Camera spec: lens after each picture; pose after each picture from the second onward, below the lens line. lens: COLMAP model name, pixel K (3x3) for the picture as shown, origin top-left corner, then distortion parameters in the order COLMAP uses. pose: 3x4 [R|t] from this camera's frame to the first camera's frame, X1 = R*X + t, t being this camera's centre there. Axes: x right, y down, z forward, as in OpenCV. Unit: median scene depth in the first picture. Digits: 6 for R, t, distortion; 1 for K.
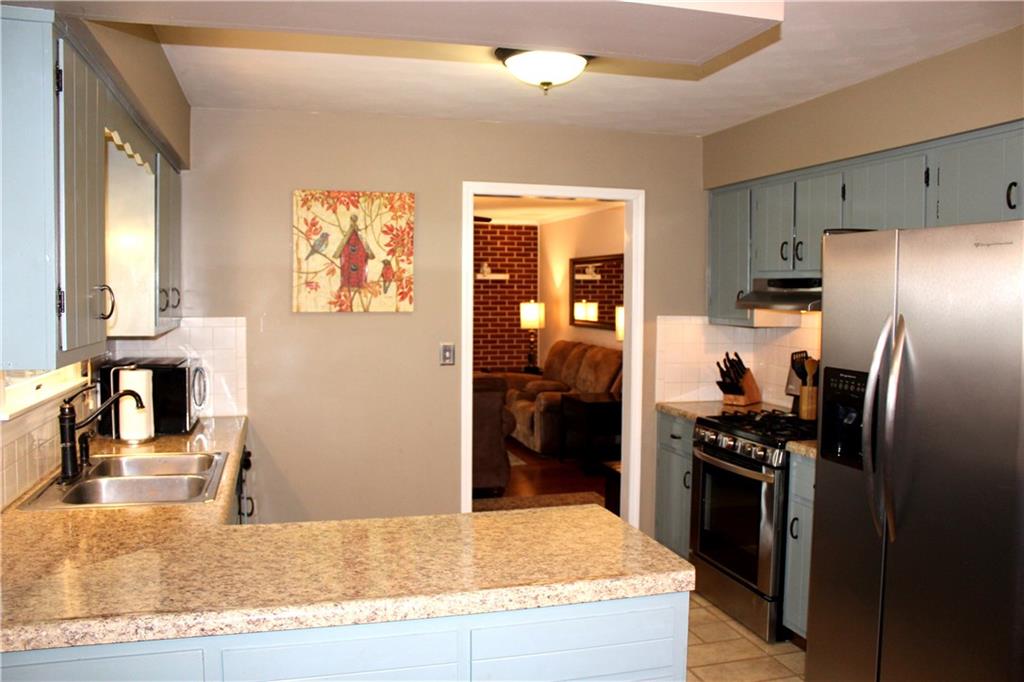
lens RADIAL K [[857.2, 0, 504.1], [0, 857.2, 343.8], [0, 0, 1]] dist [-0.193309, 0.149312]
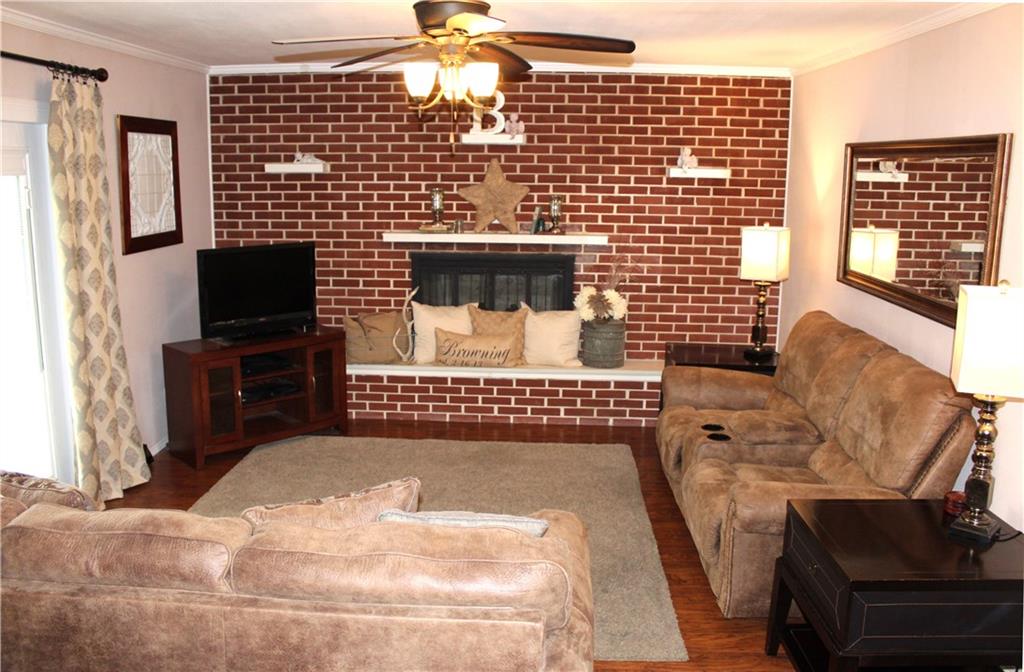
lens RADIAL K [[862.5, 0, 512.0], [0, 862.5, 336.0], [0, 0, 1]] dist [-0.120601, 0.006018]
pose [[0.953111, 0.066612, -0.295200, 0.048943], [-0.026104, 0.989935, 0.139097, -0.059033], [0.301494, -0.124869, 0.945256, 0.532563]]
